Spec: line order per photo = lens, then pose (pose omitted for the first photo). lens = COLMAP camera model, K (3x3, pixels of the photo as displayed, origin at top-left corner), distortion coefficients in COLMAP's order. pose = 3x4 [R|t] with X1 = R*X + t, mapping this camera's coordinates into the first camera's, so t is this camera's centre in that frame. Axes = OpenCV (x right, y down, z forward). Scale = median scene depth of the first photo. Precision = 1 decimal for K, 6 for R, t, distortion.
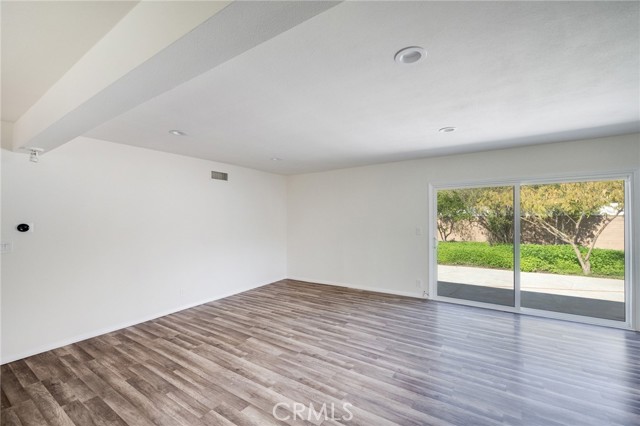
lens RADIAL K [[260.6, 0, 325.5], [0, 260.6, 217.4], [0, 0, 1]] dist [-0.006425, 0.000056]
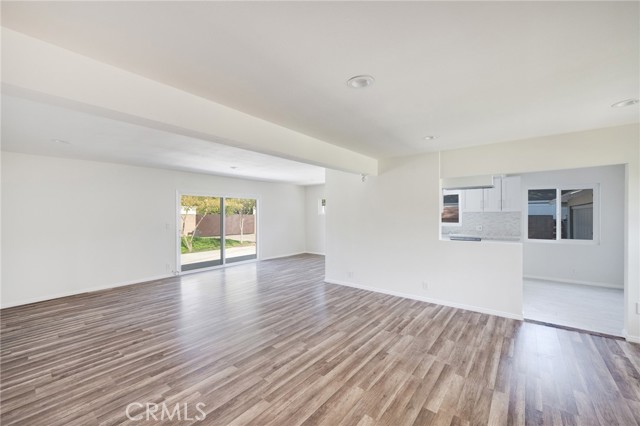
lens RADIAL K [[260.6, 0, 321.2], [0, 260.6, 213.9], [0, 0, 1]] dist [-0.006425, 0.000056]
pose [[0.096013, 0.006798, 0.995357, -1.218109], [-0.000685, 0.999977, -0.006763, 0.004521], [-0.995380, -0.000032, 0.096015, 0.178639]]
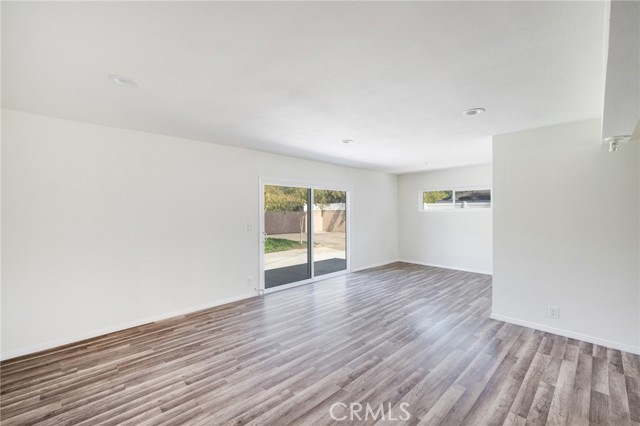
lens RADIAL K [[269.2, 0, 319.8], [0, 269.2, 210.5], [0, 0, 1]] dist [-0.006615, -0.000320]
pose [[0.237990, 0.008196, 0.971233, -0.759694], [-0.001987, 0.999966, -0.007952, 0.002374], [-0.971266, -0.000038, 0.237998, 0.748655]]
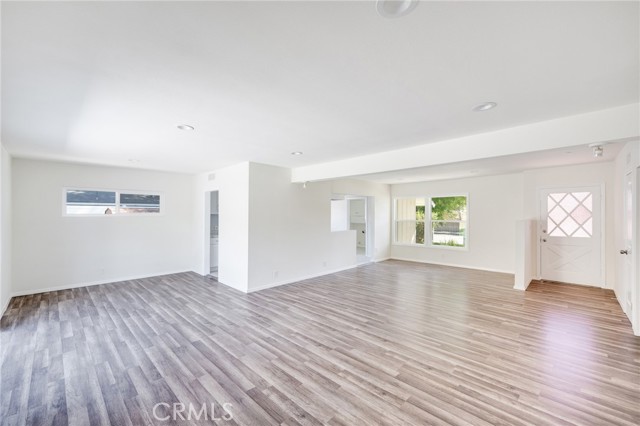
lens RADIAL K [[269.2, 0, 322.2], [0, 269.2, 212.9], [0, 0, 1]] dist [-0.006615, -0.000320]
pose [[-0.980512, 0.010666, 0.196168, -0.229540], [0.008839, 0.999909, -0.010190, 0.001680], [-0.196259, -0.008257, -0.980517, 1.739499]]
